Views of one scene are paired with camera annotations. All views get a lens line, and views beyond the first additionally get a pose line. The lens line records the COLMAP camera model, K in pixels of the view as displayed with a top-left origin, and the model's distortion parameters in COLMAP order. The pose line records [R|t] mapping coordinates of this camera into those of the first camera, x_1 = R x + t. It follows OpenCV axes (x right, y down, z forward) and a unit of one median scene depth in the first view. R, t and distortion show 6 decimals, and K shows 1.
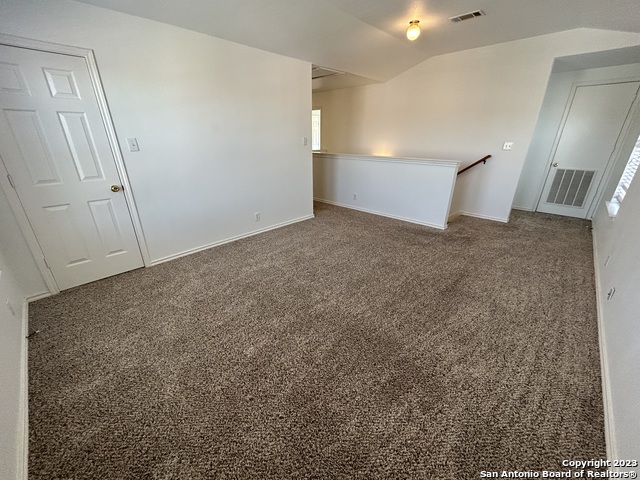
lens RADIAL K [[258.1, 0, 319.7], [0, 258.1, 238.8], [0, 0, 1]] dist [0.000477, 0.000015]
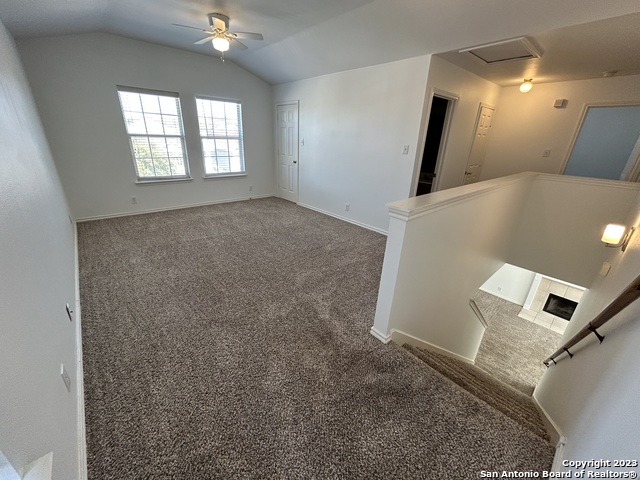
lens RADIAL K [[258.1, 0, 319.7], [0, 258.1, 238.8], [0, 0, 1]] dist [0.000477, 0.000015]
pose [[-0.089145, 0.365141, -0.926674, 1.274032], [-0.406635, 0.835968, 0.368518, -0.478521], [0.909231, 0.409670, 0.073957, 1.152960]]
